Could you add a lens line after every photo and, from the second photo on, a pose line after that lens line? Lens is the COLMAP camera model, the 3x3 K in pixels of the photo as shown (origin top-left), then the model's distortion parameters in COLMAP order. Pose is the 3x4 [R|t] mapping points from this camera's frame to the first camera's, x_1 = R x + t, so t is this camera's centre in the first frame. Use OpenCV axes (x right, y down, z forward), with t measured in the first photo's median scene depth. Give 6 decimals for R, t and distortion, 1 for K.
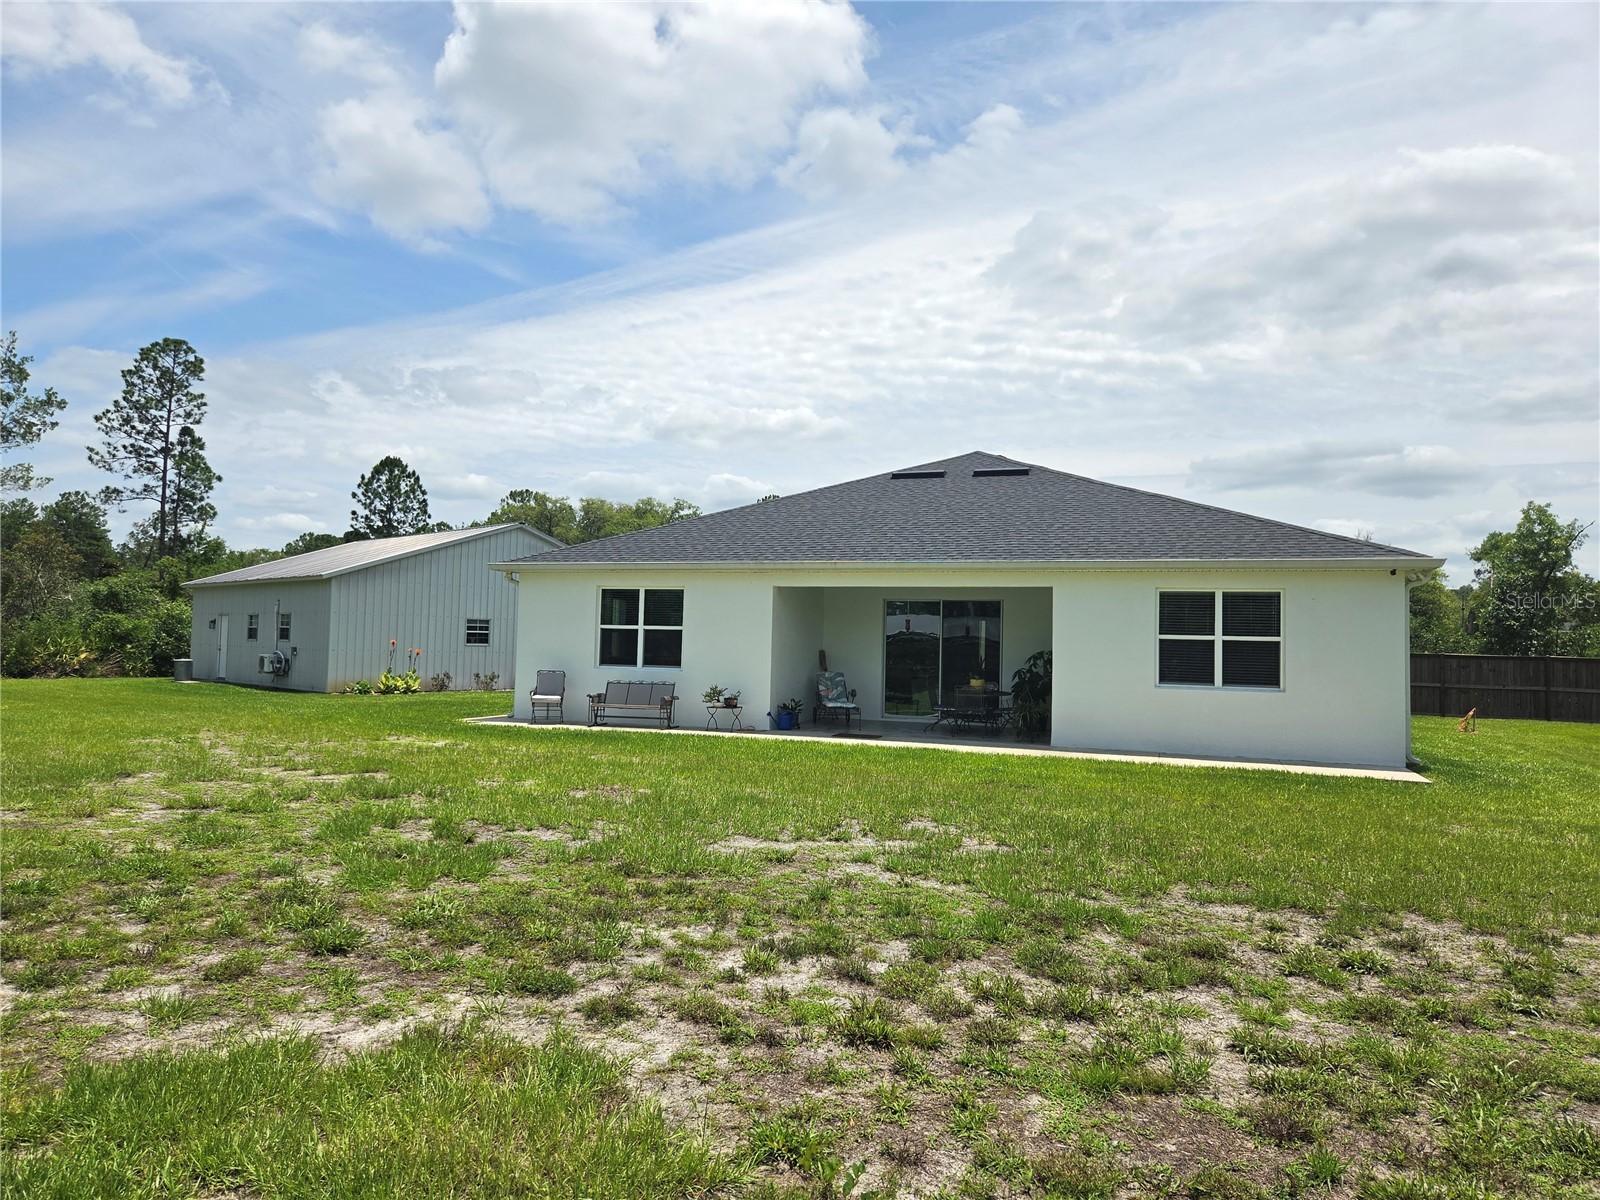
lens RADIAL K [[1061.4, 0, 800.0], [0, 1061.4, 600.0], [0, 0, 1]] dist [0.067943, -0.039300]
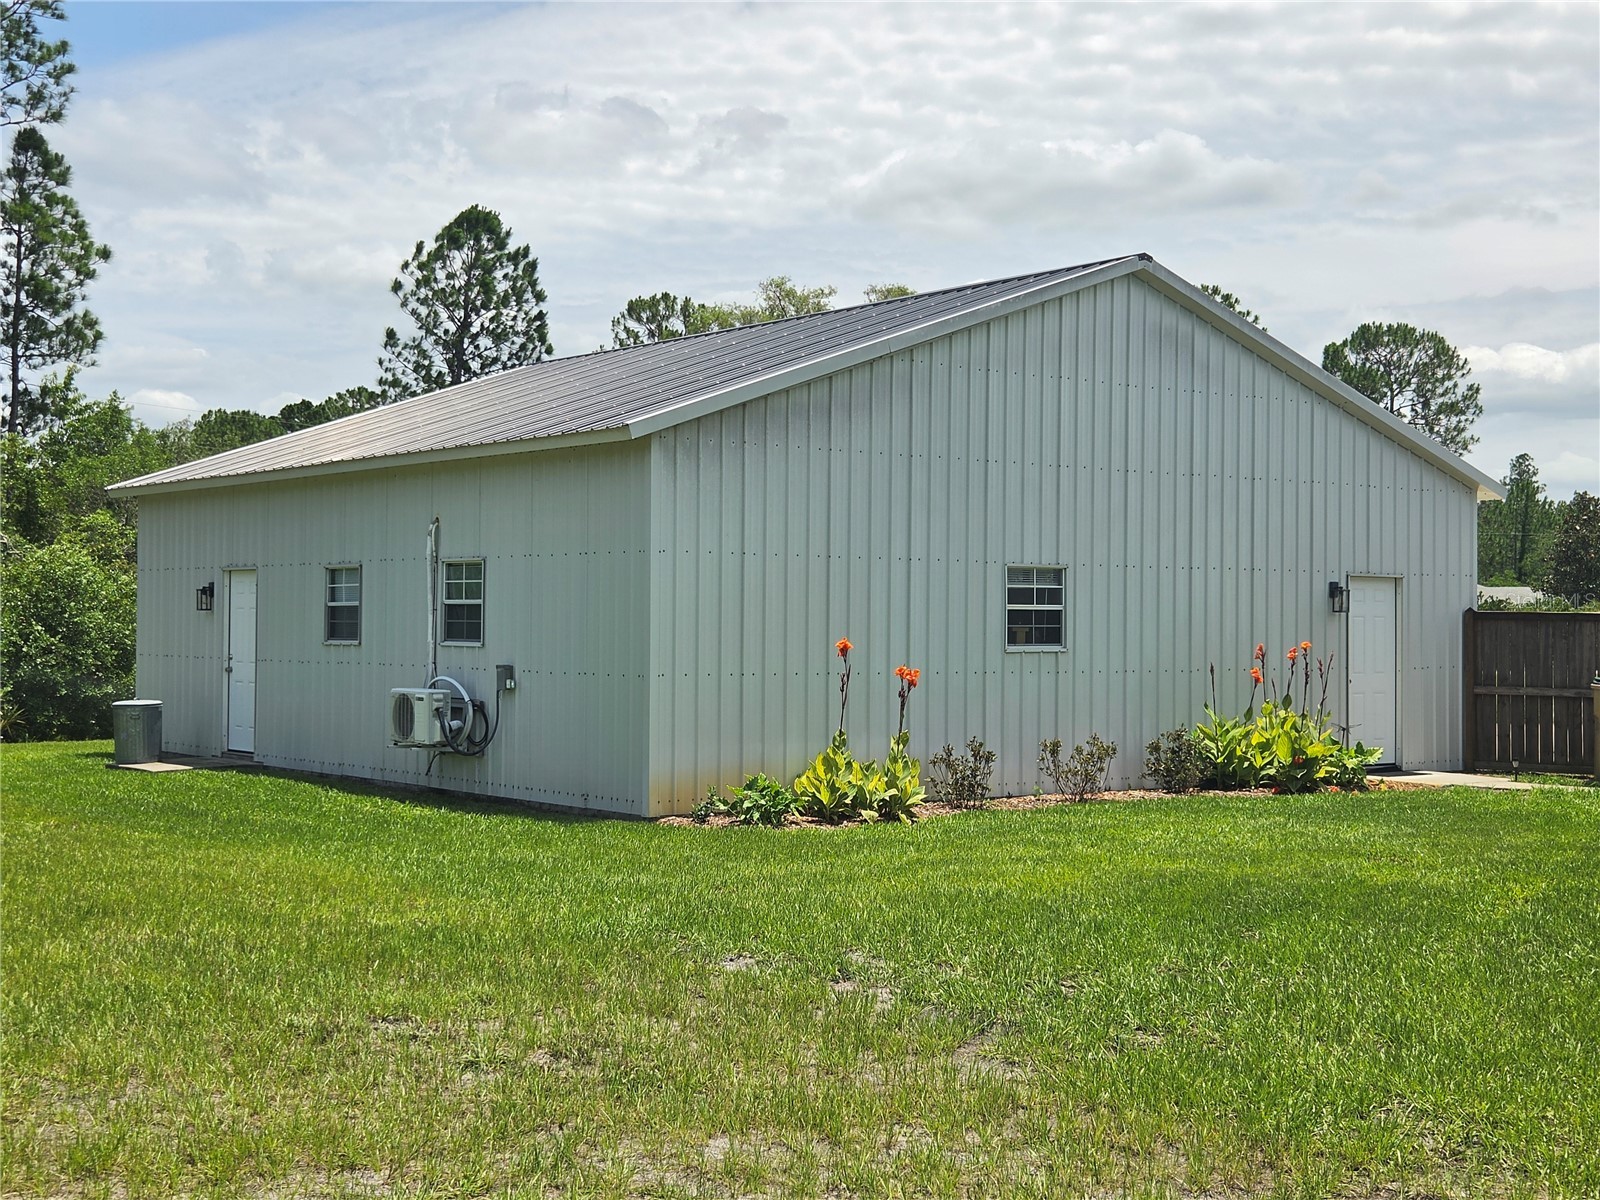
lens RADIAL K [[2038.8, 0, 822.1], [0, 2038.8, 598.5], [0, 0, 1]] dist [0.070859, 0.038336]
pose [[0.992798, -0.018293, -0.118397, -0.226607], [0.022111, 0.999274, 0.031011, 0.005619], [0.117743, -0.033406, 0.992482, 0.308200]]
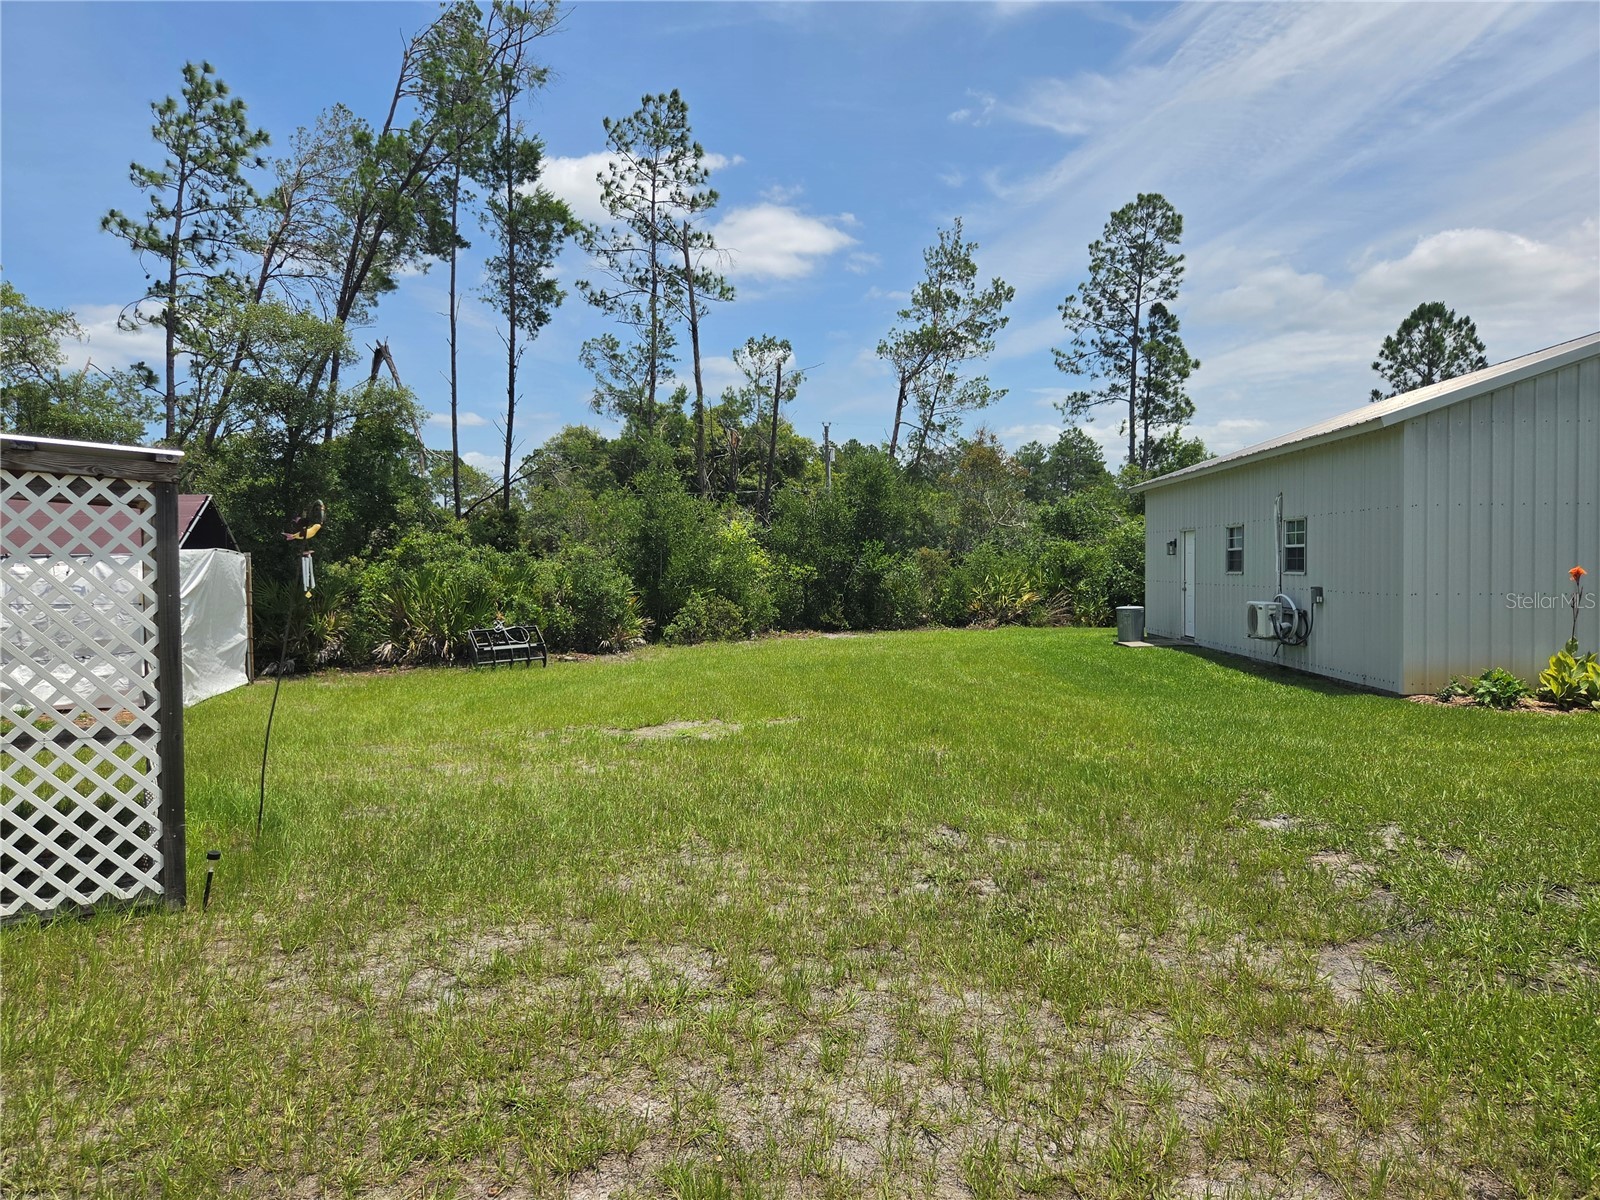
lens RADIAL K [[1050.4, 0, 798.4], [0, 1050.4, 581.7], [0, 0, 1]] dist [0.066980, -0.037054]
pose [[0.642209, -0.014198, -0.766398, -0.188170], [0.053447, 0.998224, 0.026294, 0.012169], [0.764664, -0.057848, 0.641828, 0.382735]]
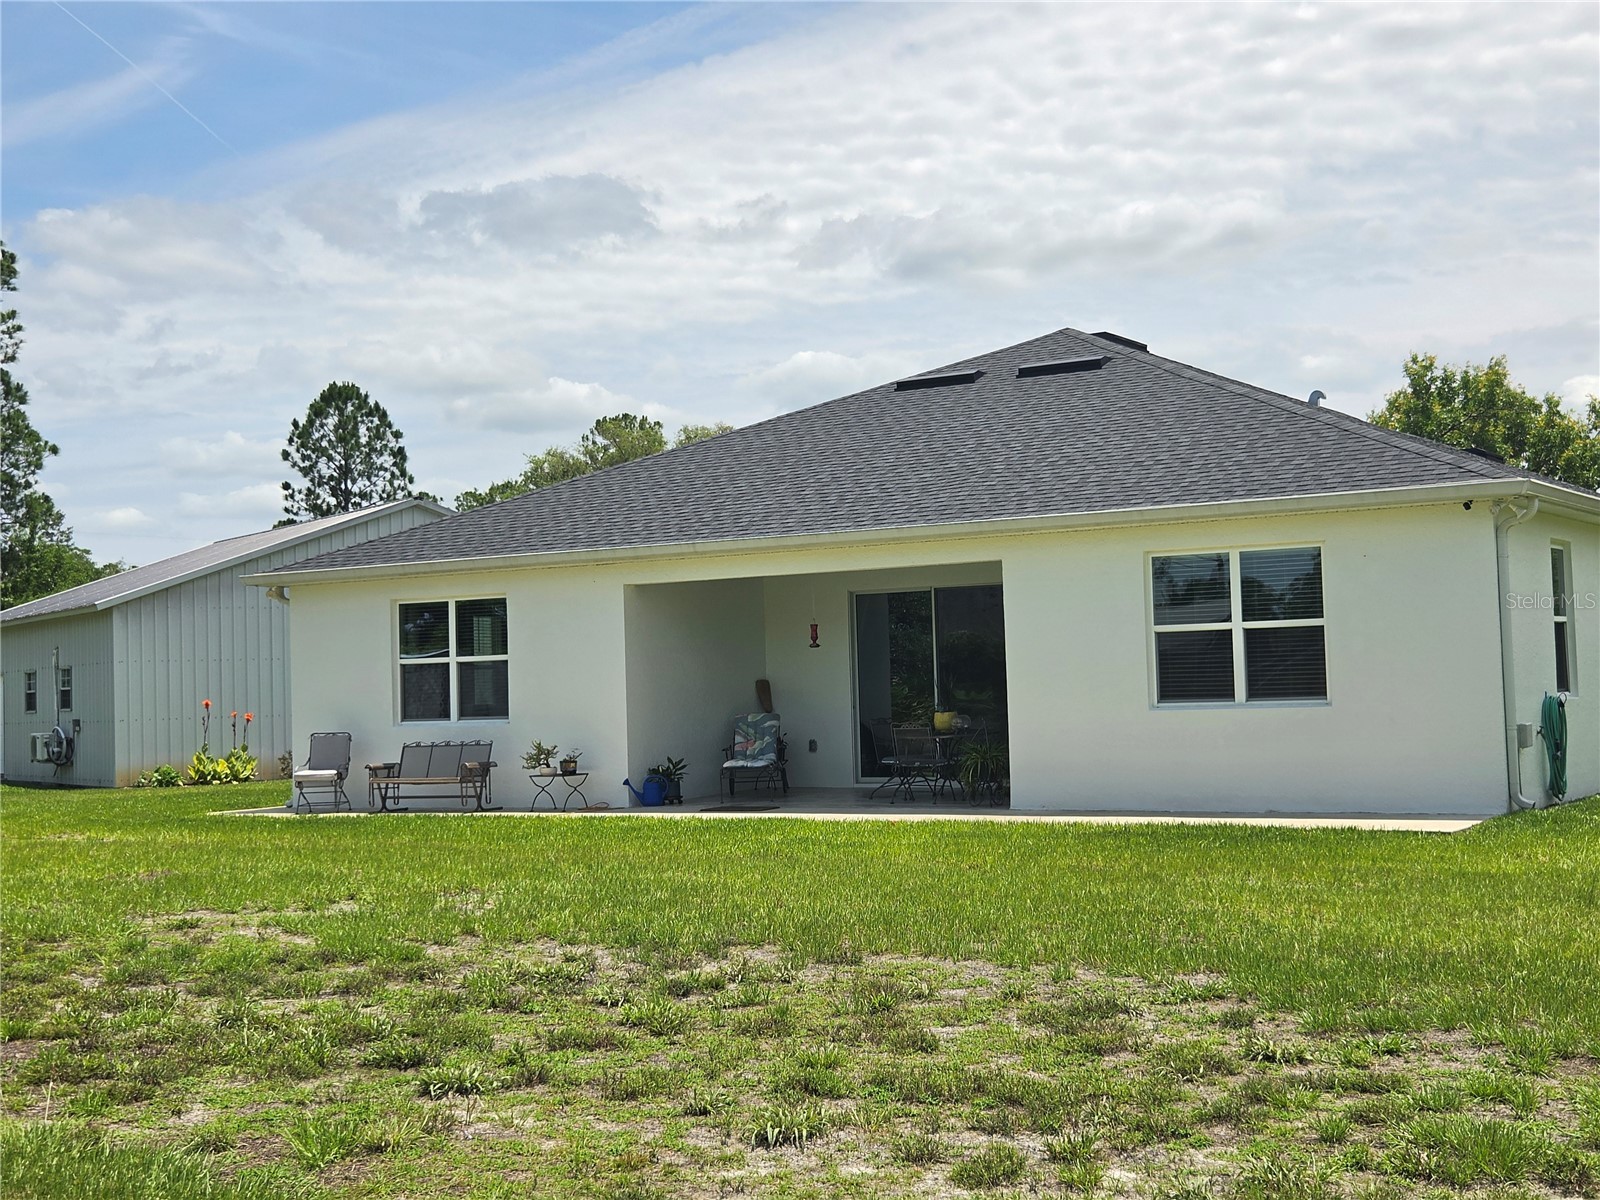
lens RADIAL K [[2204.5, 0, 800.0], [0, 2204.5, 600.0], [0, 0, 1]] dist [0.026944, 0.068810]
pose [[0.972343, -0.061493, -0.225316, 0.185382], [0.061740, 0.998074, -0.005960, 0.005266], [0.225249, -0.008116, 0.974268, -0.138848]]
